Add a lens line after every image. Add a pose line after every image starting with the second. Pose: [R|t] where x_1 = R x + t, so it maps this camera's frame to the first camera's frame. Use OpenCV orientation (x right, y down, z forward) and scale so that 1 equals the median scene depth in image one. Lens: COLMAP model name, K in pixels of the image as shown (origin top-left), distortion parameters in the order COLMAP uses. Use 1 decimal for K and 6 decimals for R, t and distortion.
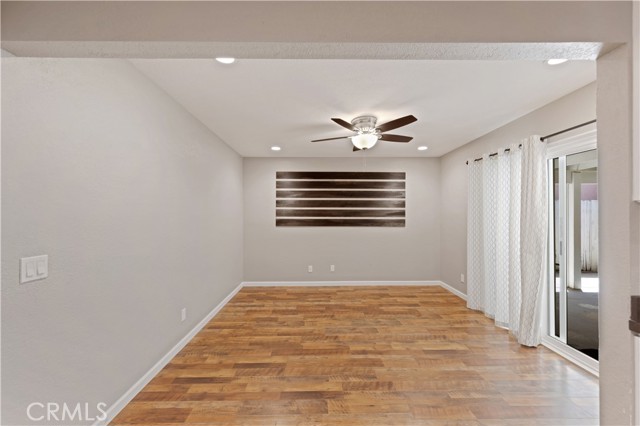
lens RADIAL K [[245.3, 0, 320.0], [0, 245.3, 213.0], [0, 0, 1]] dist [0.002607, 0.000116]
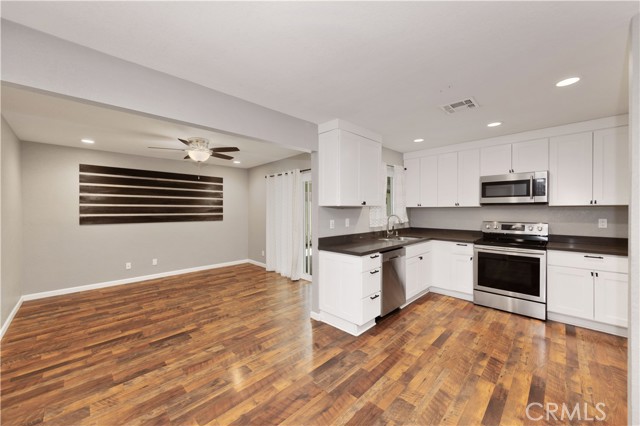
lens RADIAL K [[245.3, 0, 320.0], [0, 245.3, 213.0], [0, 0, 1]] dist [0.002607, 0.000116]
pose [[0.715032, -0.010017, 0.699020, -0.251507], [-0.000210, 0.999894, 0.014544, -0.003086], [-0.699091, -0.010547, 0.714955, -0.363553]]
